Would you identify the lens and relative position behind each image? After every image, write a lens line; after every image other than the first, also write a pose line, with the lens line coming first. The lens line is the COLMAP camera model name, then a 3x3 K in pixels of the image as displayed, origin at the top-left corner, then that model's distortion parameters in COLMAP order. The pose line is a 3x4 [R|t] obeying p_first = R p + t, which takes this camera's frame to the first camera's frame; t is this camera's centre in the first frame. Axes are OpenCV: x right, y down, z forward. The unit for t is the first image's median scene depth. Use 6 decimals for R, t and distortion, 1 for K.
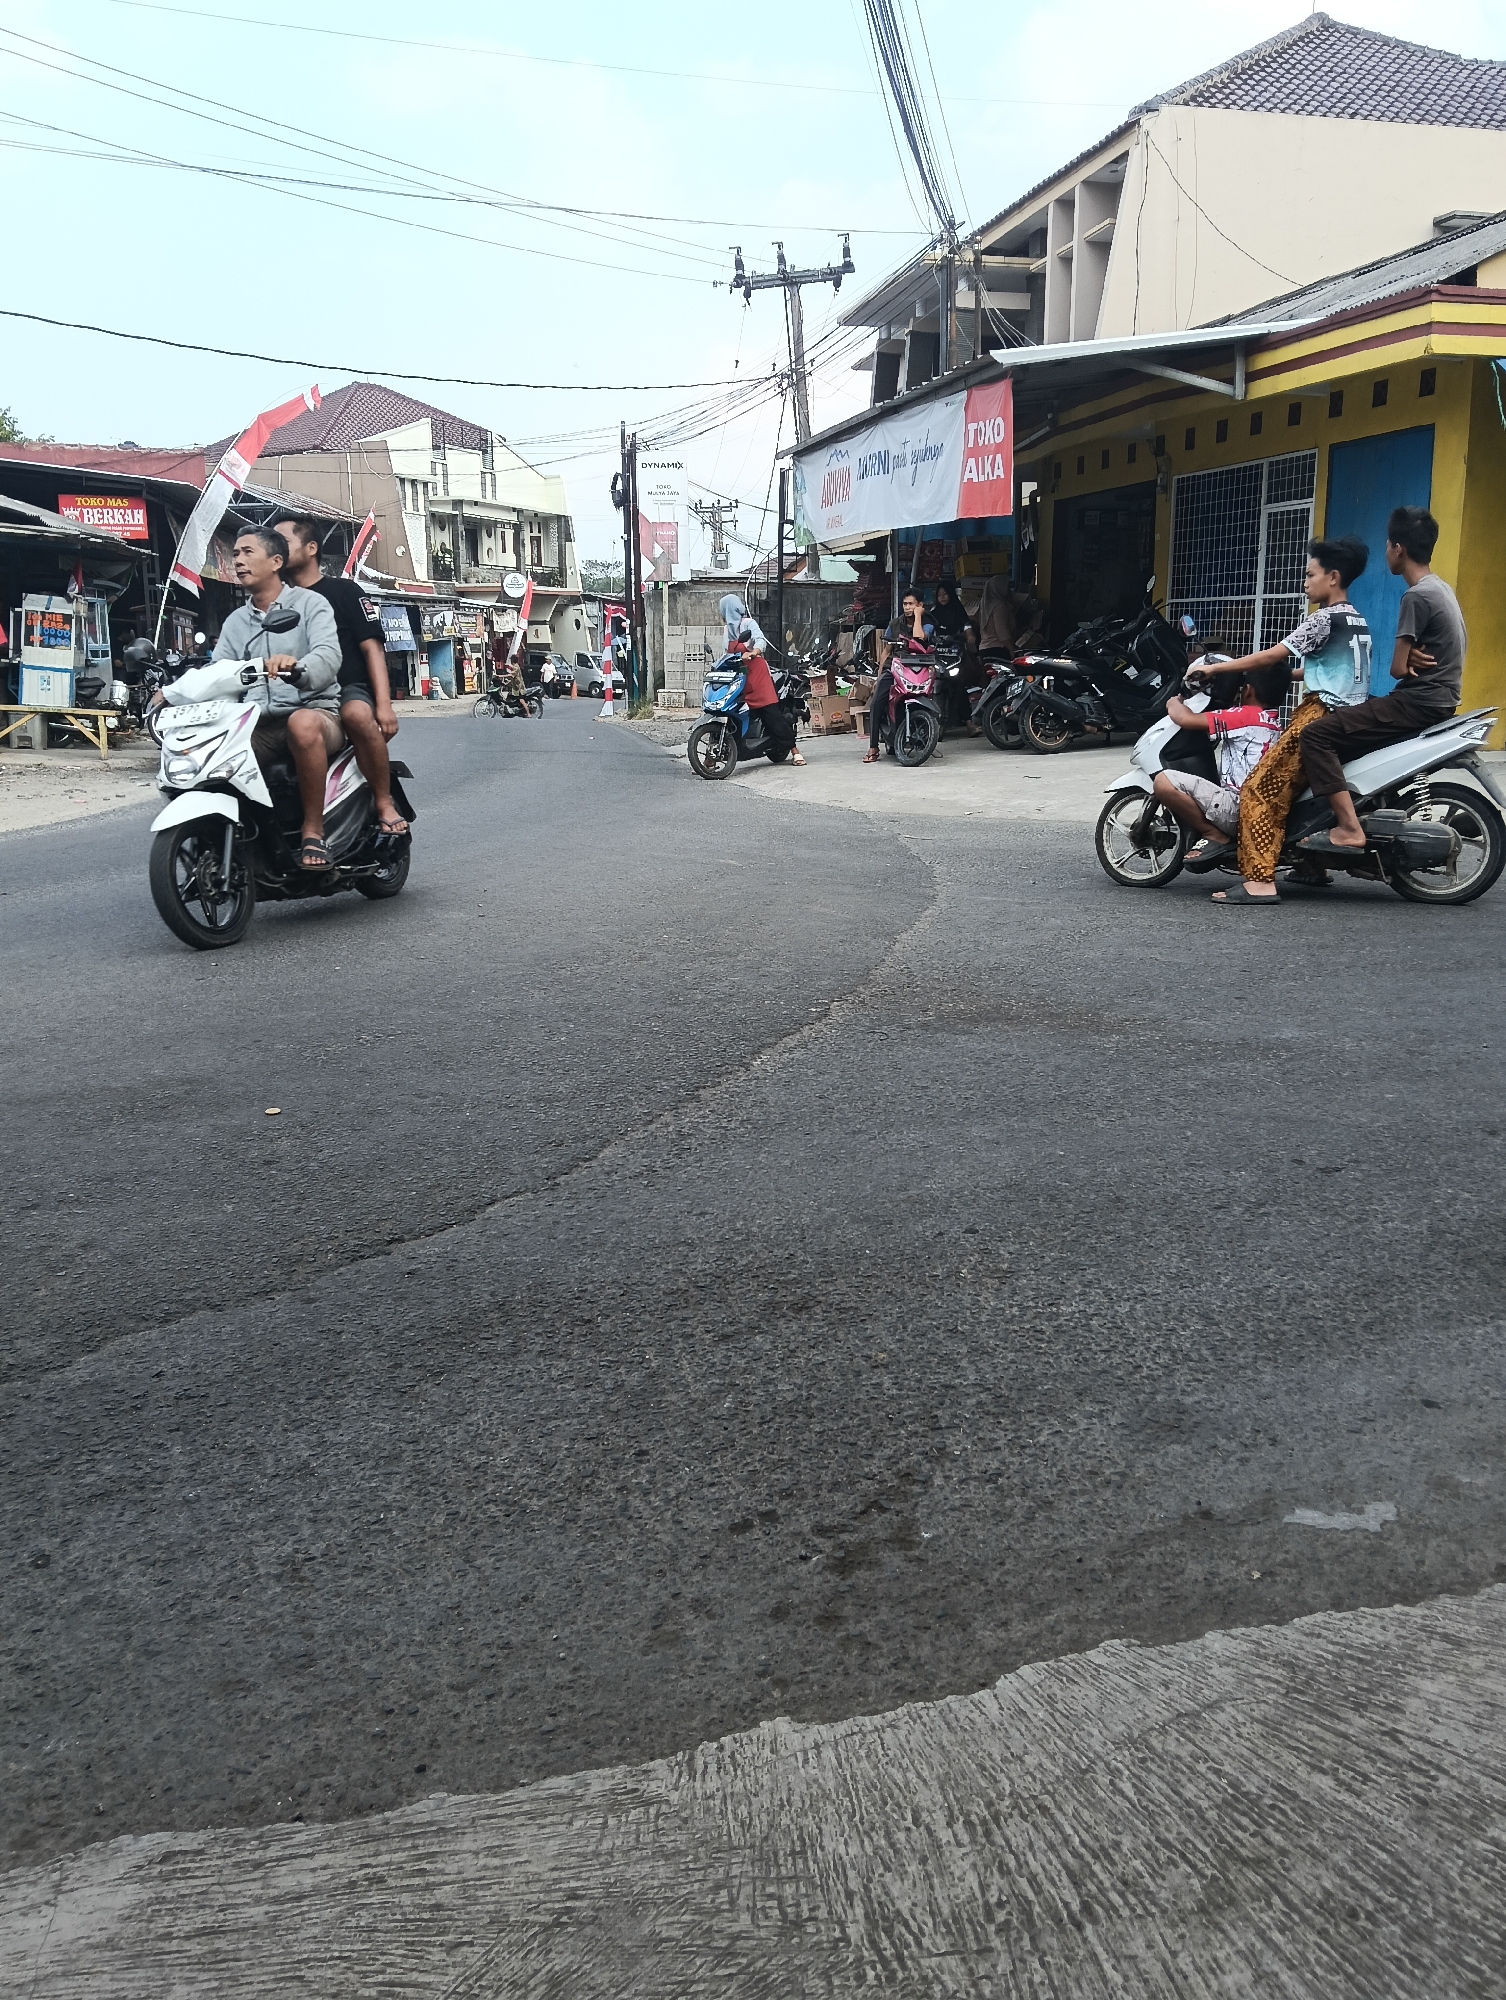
lens RADIAL K [[1638.6, 0, 775.6], [0, 1638.6, 1048.1], [0, 0, 1]] dist [0.056790, -0.139500]
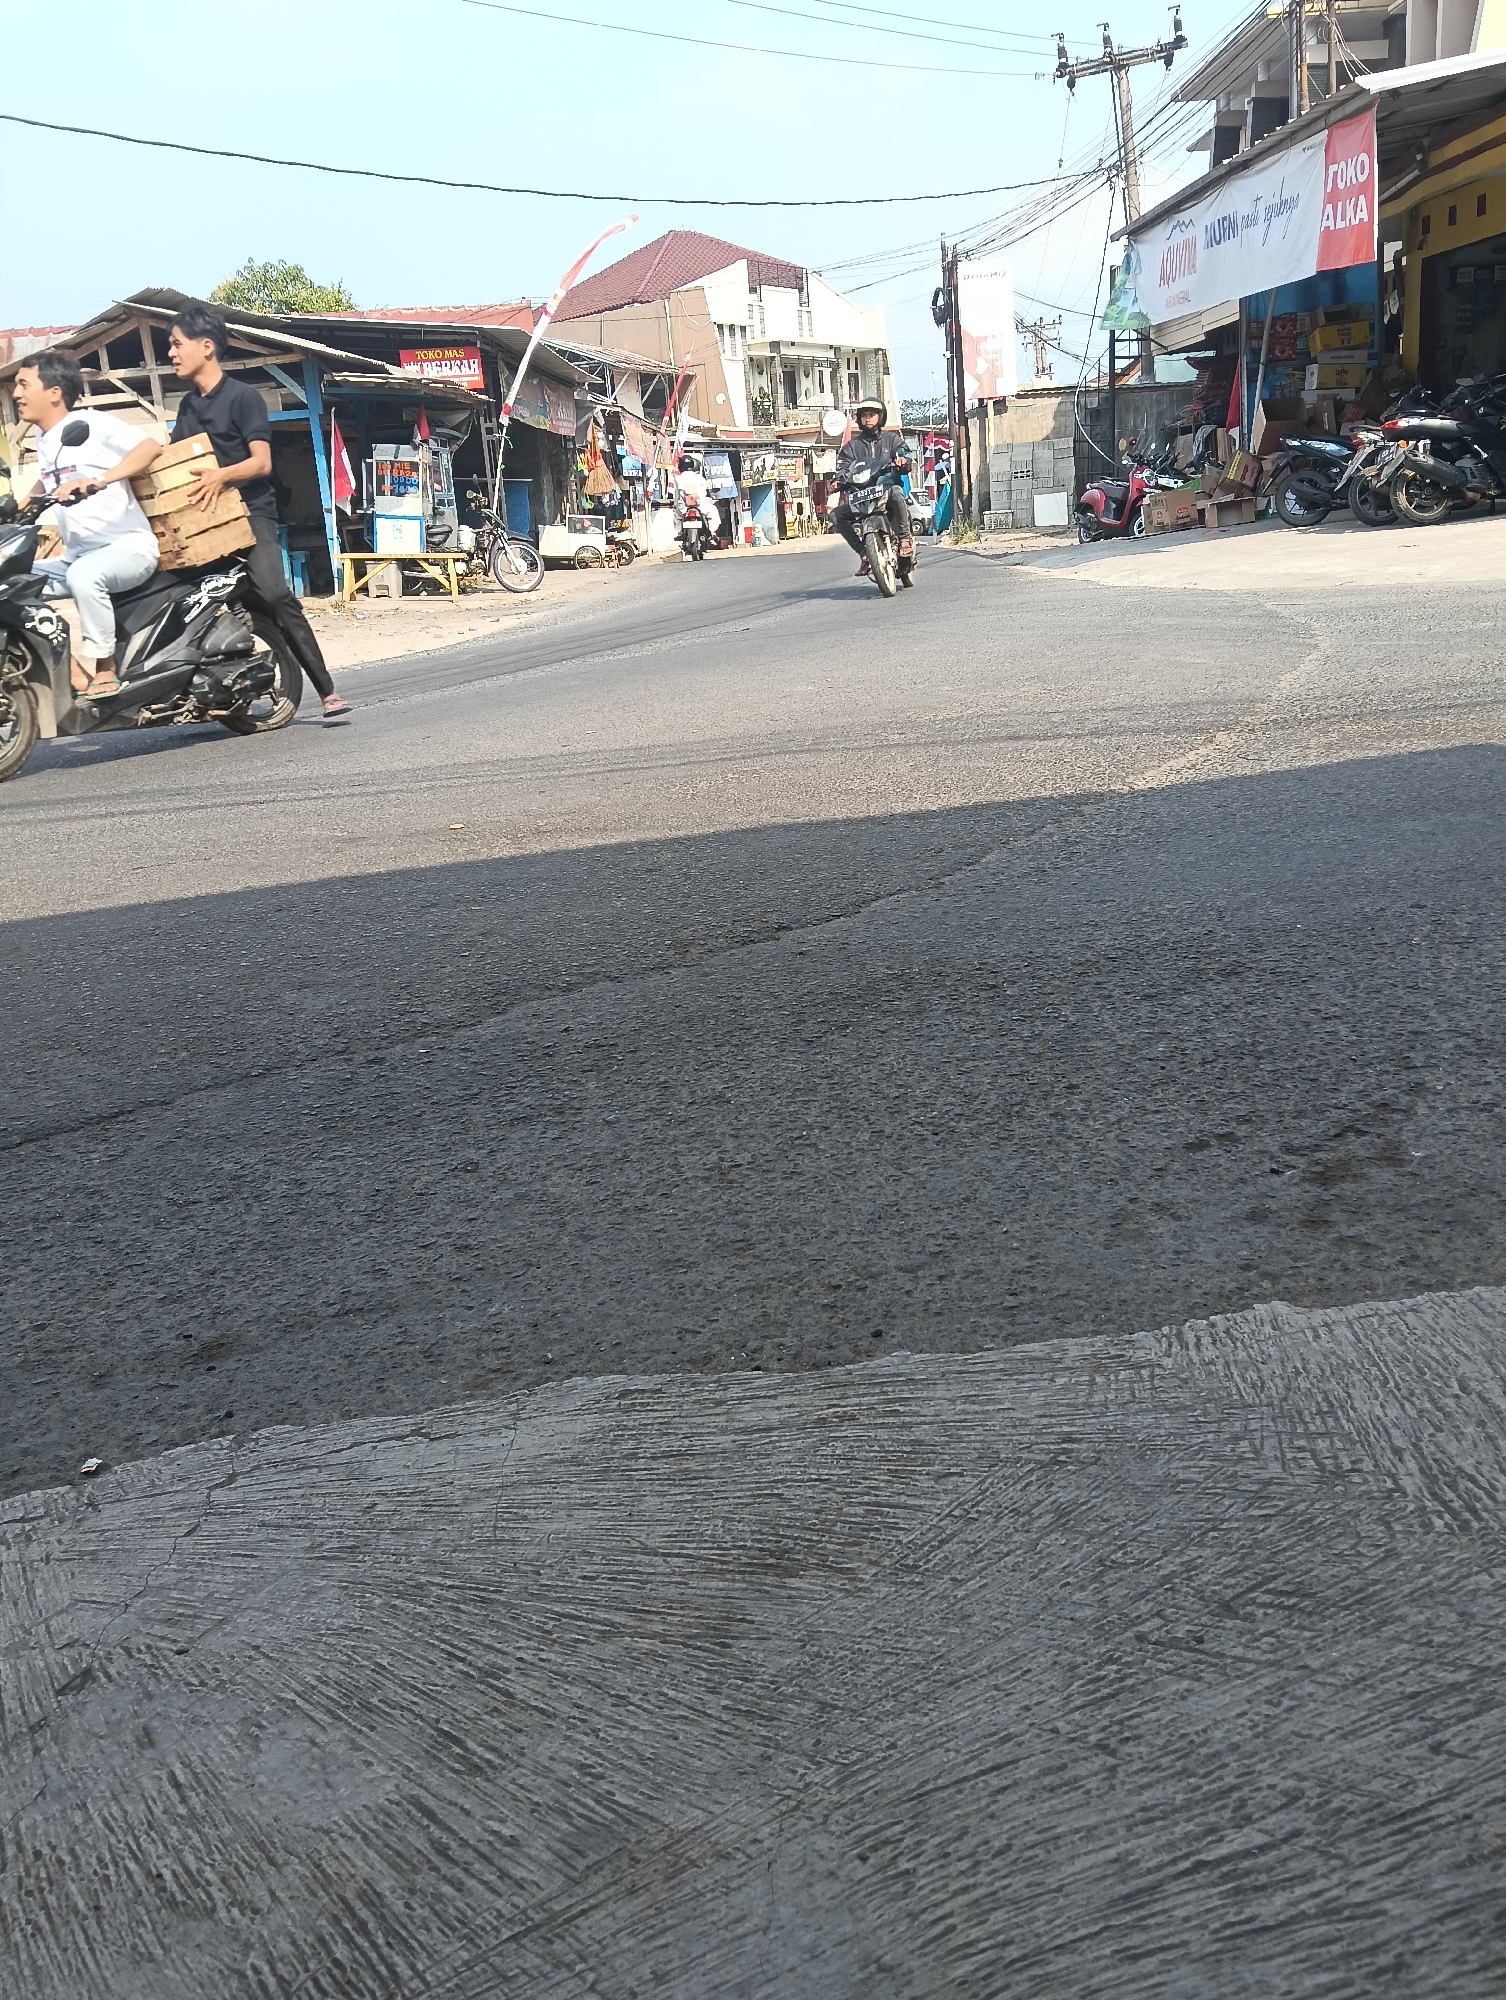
lens RADIAL K [[1638.6, 0, 771.2], [0, 1638.6, 1029.2], [0, 0, 1]] dist [0.056790, -0.139500]
pose [[0.979446, -0.006693, -0.201595, -0.078169], [0.024055, 0.996192, 0.083801, 0.168672], [0.200267, -0.086928, 0.975877, 0.090616]]
